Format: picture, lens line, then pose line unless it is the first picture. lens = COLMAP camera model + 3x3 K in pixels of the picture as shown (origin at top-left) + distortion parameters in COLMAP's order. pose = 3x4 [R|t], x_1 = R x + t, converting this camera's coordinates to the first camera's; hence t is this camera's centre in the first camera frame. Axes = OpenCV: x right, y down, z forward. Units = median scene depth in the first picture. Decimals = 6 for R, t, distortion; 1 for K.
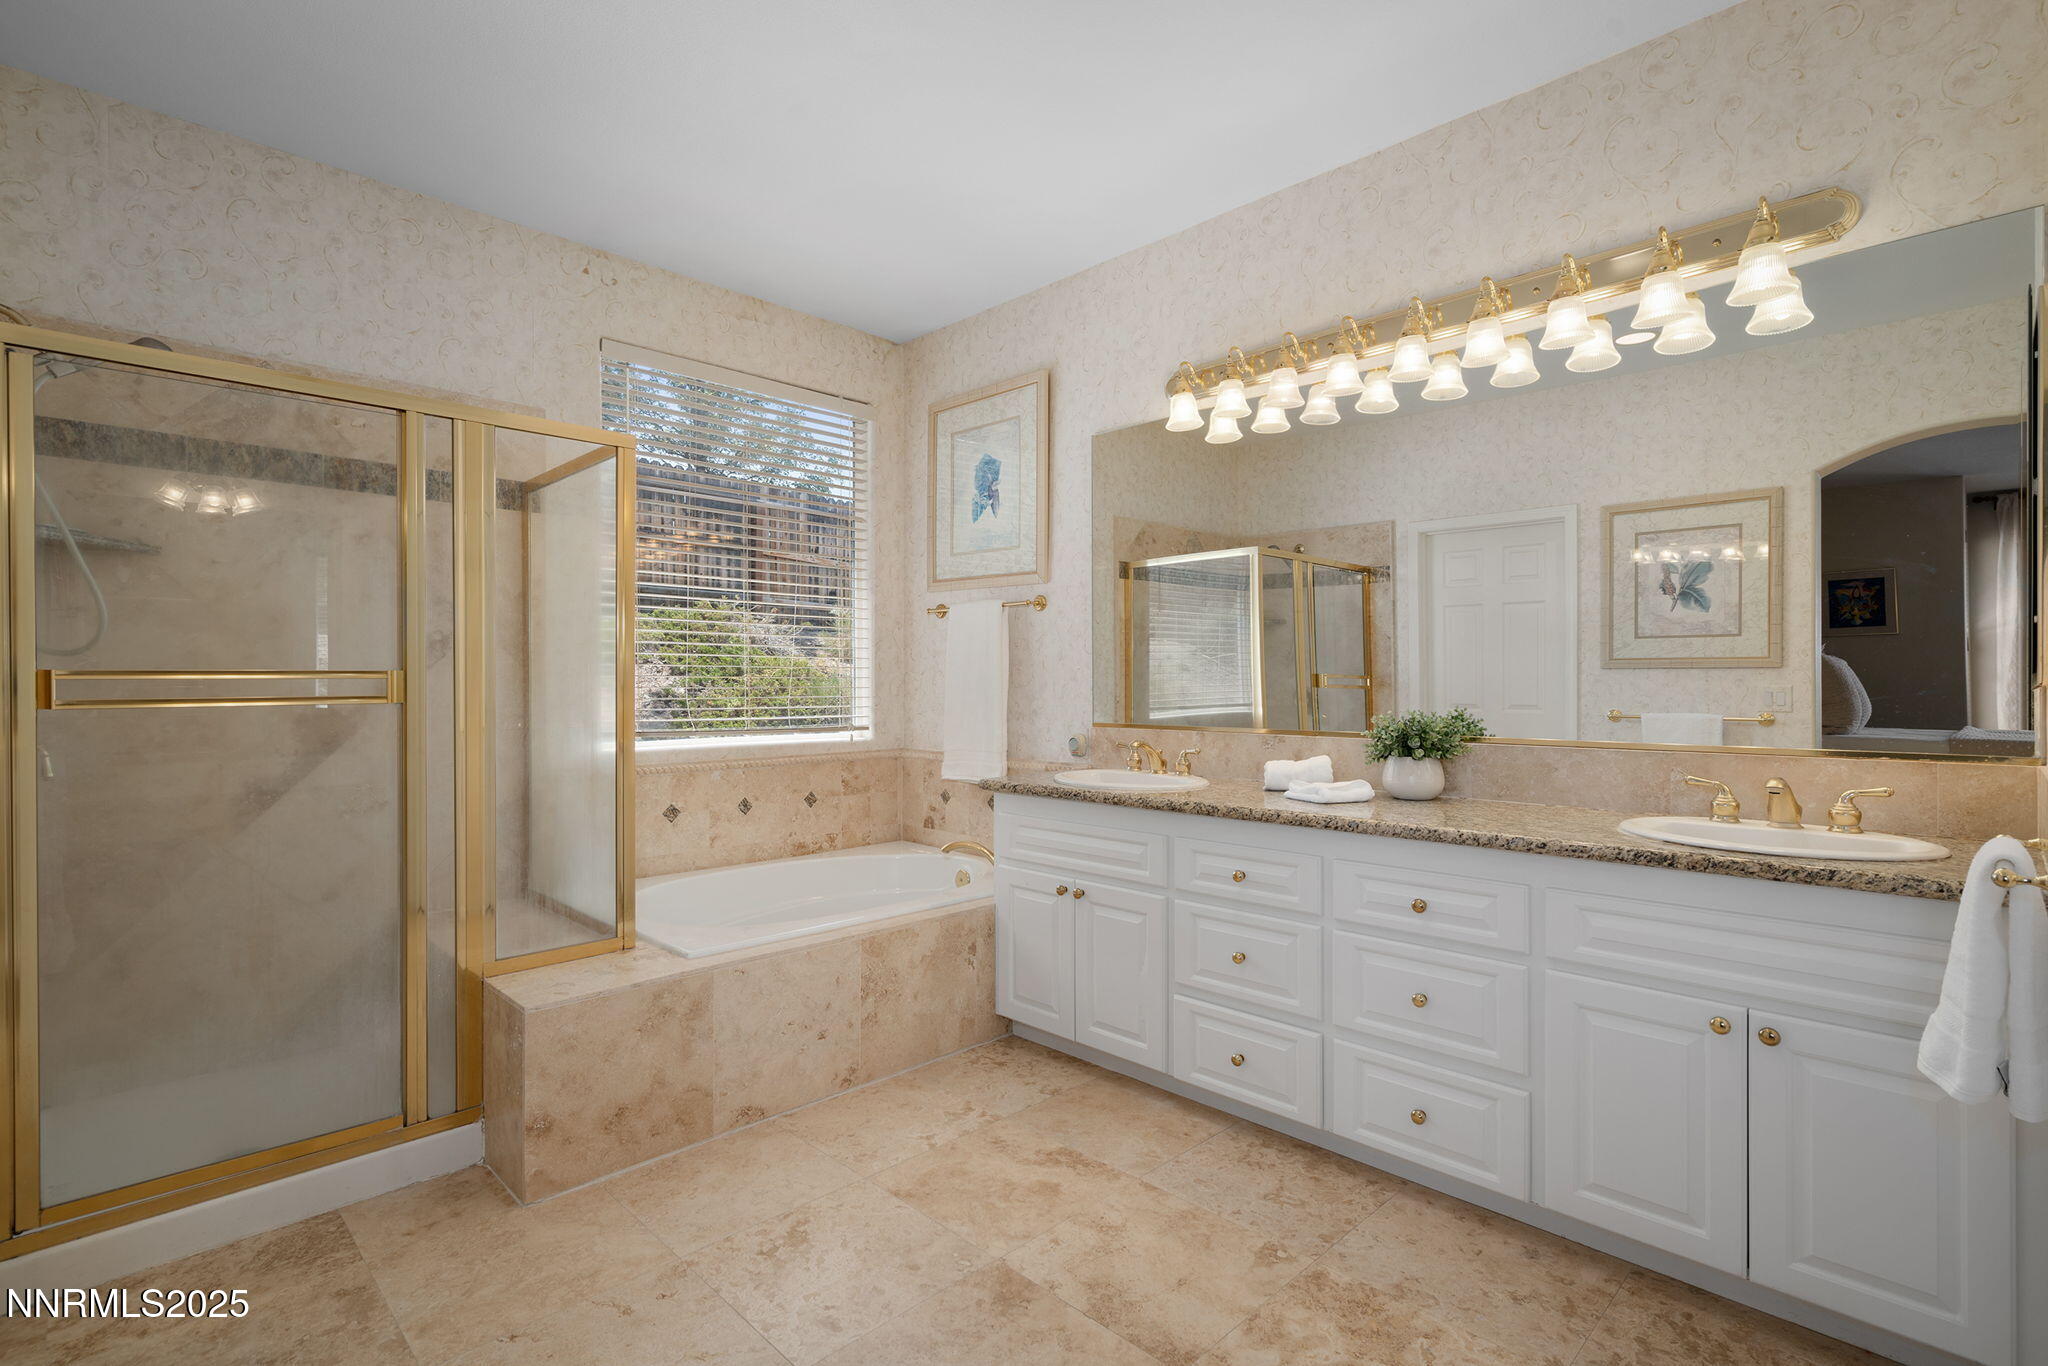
lens RADIAL K [[1009.3, 0, 1022.0], [0, 1009.3, 704.7], [0, 0, 1]] dist [0.001108, 0.000573]
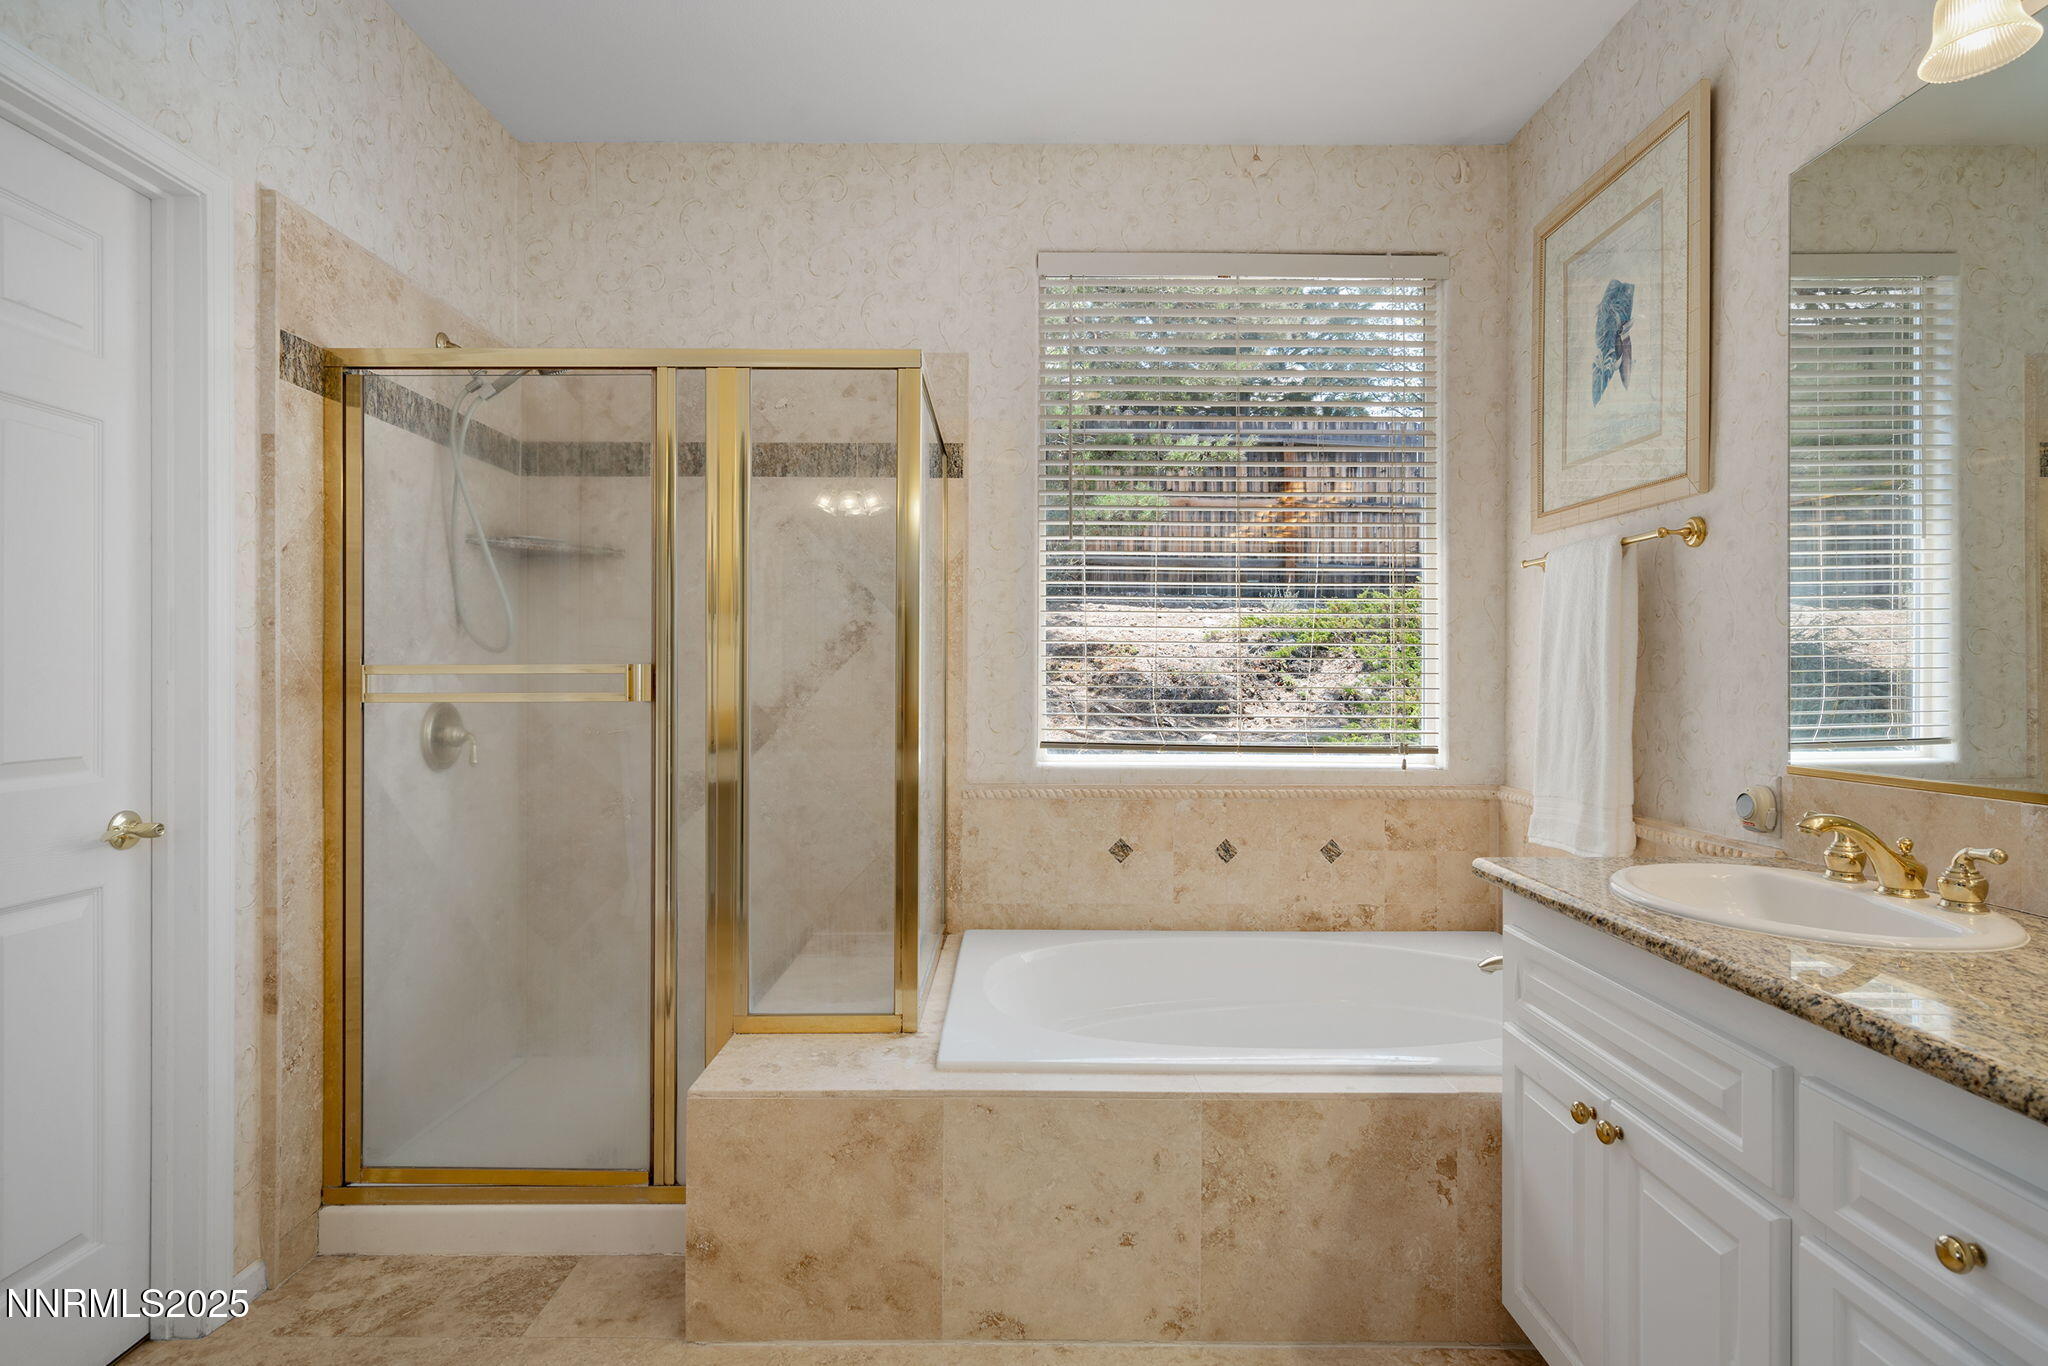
lens RADIAL K [[1077.9, 0, 1021.8], [0, 1077.9, 688.7], [0, 0, 1]] dist [0.001957, 0.001881]
pose [[0.700494, 0.008704, -0.713605, 0.218119], [-0.019143, 0.999795, -0.006597, -0.009813], [0.713401, 0.018281, 0.700517, 0.446333]]
